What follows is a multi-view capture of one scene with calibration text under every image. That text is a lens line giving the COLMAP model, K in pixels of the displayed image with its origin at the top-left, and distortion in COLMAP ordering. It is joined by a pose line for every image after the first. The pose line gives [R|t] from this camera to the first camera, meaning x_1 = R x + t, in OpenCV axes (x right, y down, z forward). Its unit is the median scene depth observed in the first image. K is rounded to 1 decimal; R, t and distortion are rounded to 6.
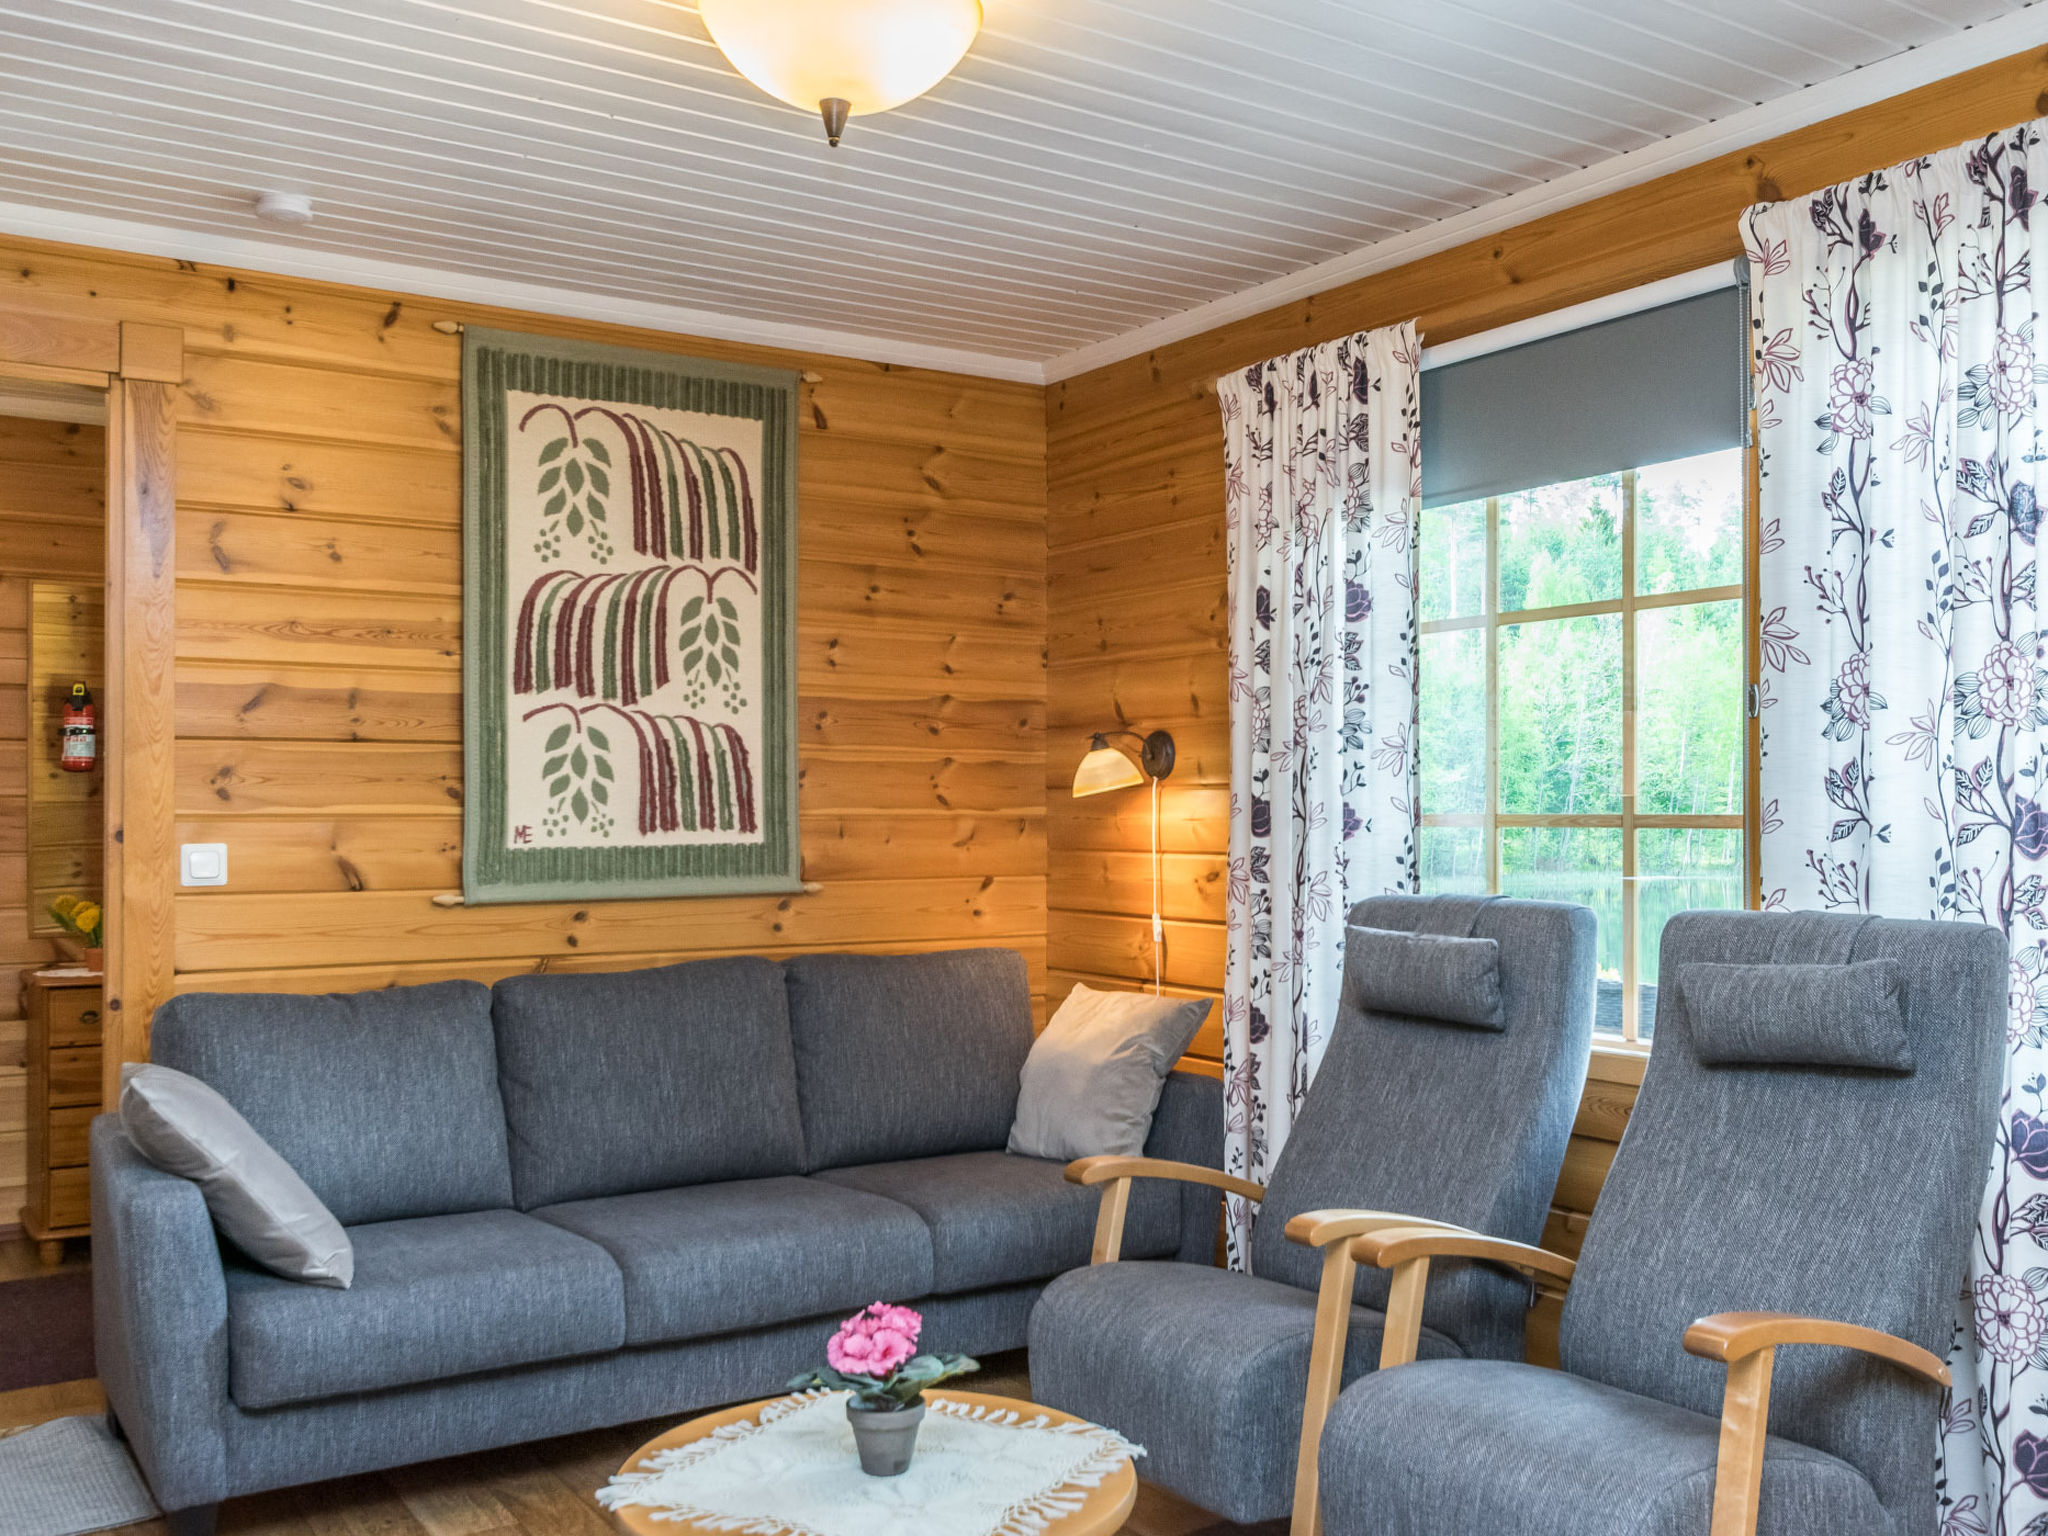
lens RADIAL K [[1847.7, 0, 1025.5], [0, 1847.7, 783.8], [0, 0, 1]] dist [0.003140, 0.001781]
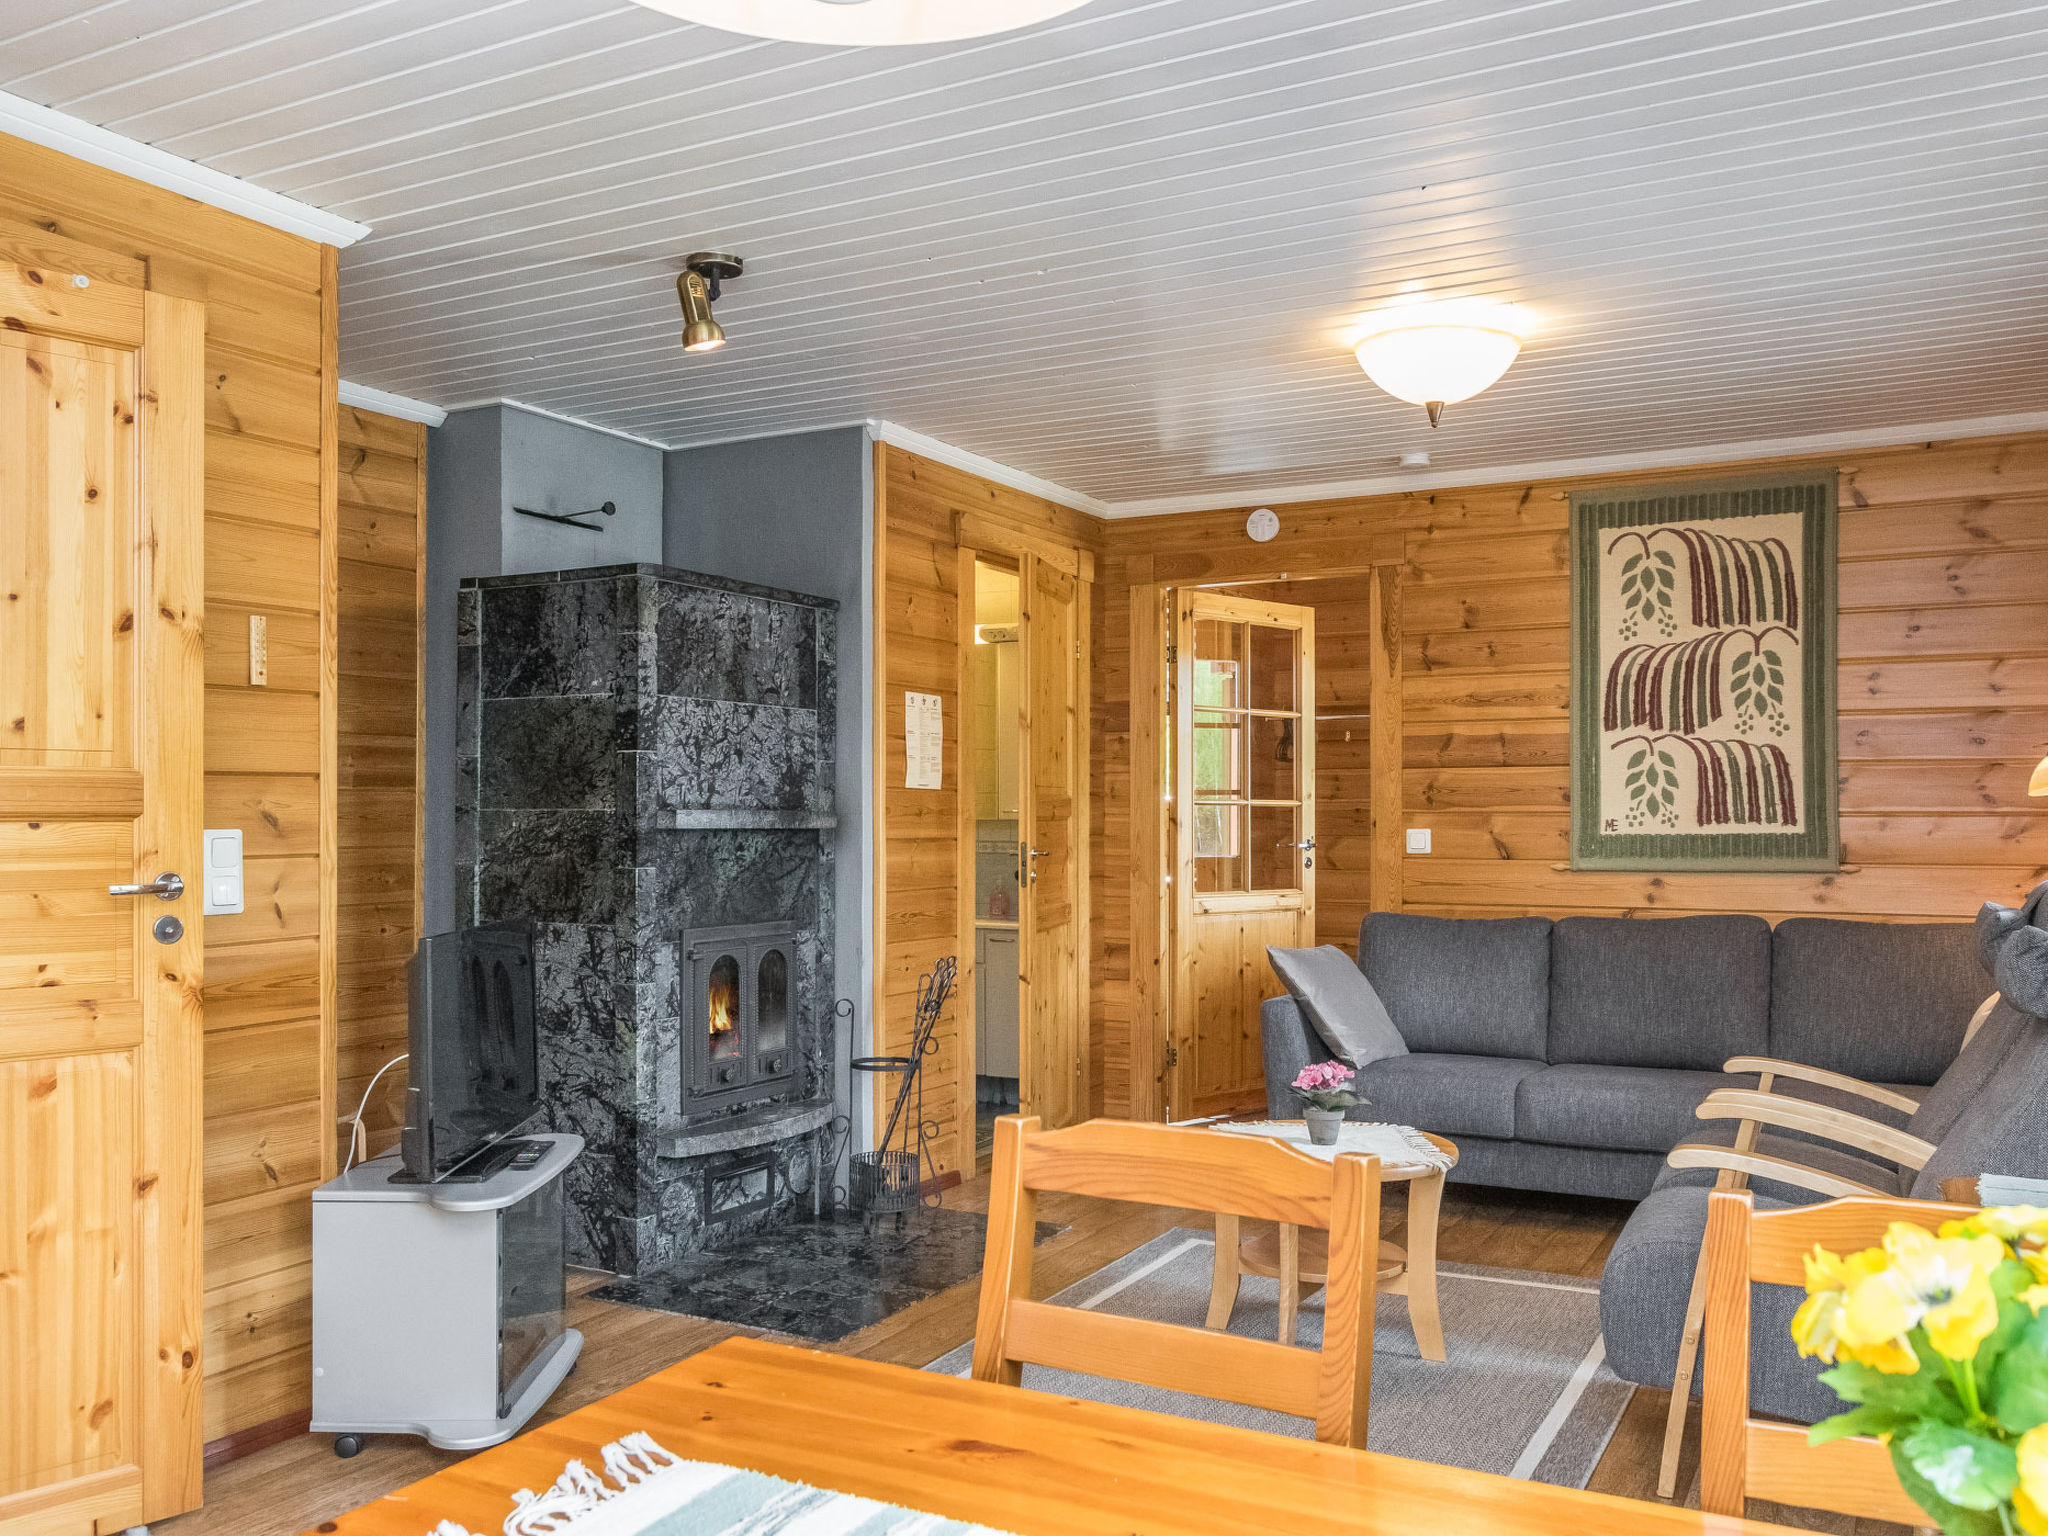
lens RADIAL K [[1694.5, 0, 1028.3], [0, 1694.5, 784.0], [0, 0, 1]] dist [-0.008661, -0.001060]
pose [[0.479937, -0.016440, -0.877149, 0.681056], [0.014099, 0.999840, -0.011025, 0.002579], [0.877190, -0.007076, 0.480092, -0.066325]]
